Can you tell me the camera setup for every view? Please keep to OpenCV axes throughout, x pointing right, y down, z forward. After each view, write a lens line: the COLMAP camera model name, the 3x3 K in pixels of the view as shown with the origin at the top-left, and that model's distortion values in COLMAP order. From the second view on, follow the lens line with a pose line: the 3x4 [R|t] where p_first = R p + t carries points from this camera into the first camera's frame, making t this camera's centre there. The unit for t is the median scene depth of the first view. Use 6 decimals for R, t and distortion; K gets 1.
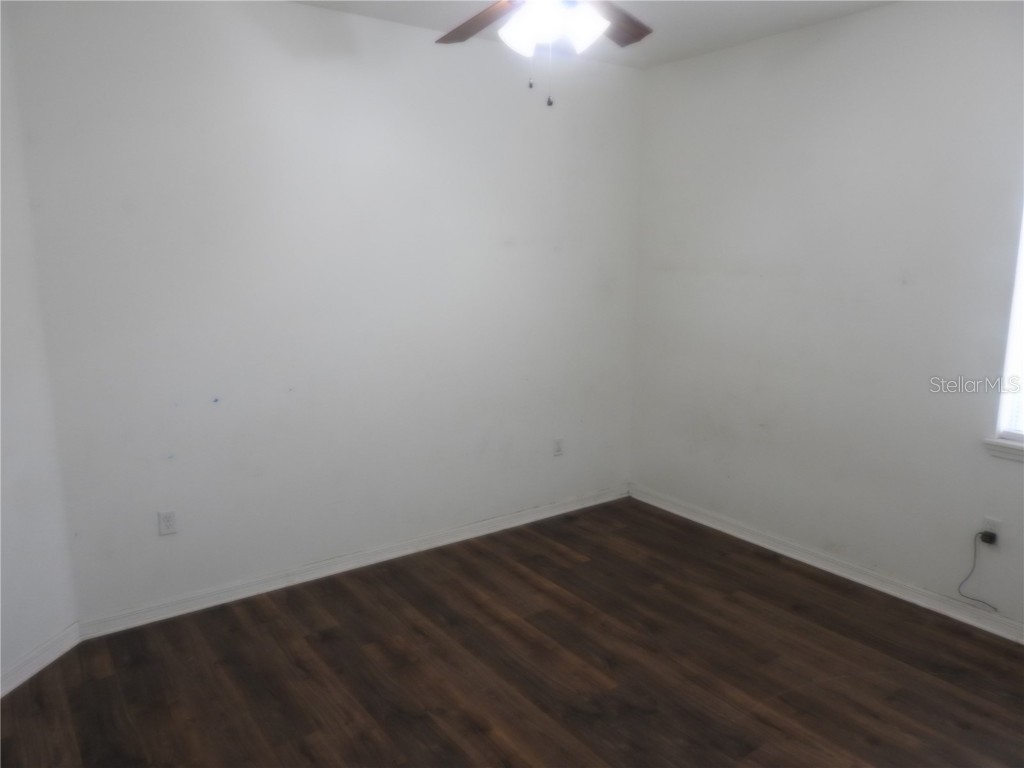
lens RADIAL K [[739.7, 0, 510.5], [0, 739.7, 382.8], [0, 0, 1]] dist [-0.004355, 0.005412]
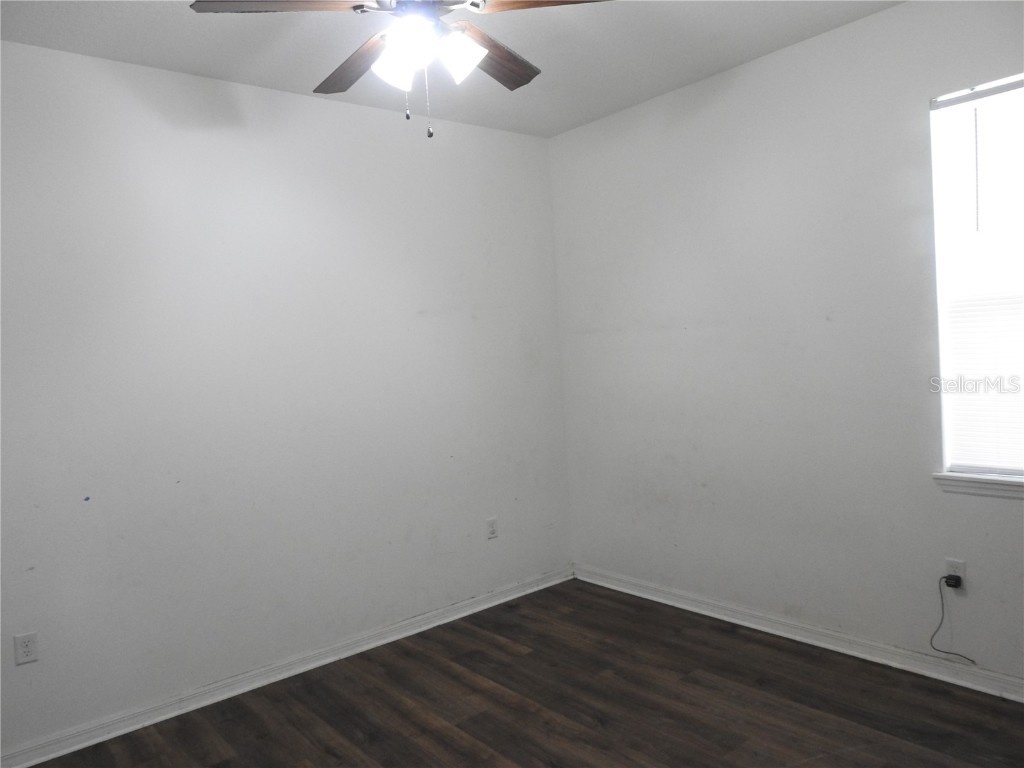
lens RADIAL K [[739.7, 0, 513.9], [0, 739.7, 384.5], [0, 0, 1]] dist [-0.004355, 0.005412]
pose [[0.995194, -0.068528, 0.069950, 0.051593], [0.077404, 0.988051, -0.133281, 0.044879], [-0.059981, 0.138055, 0.988607, 0.084103]]
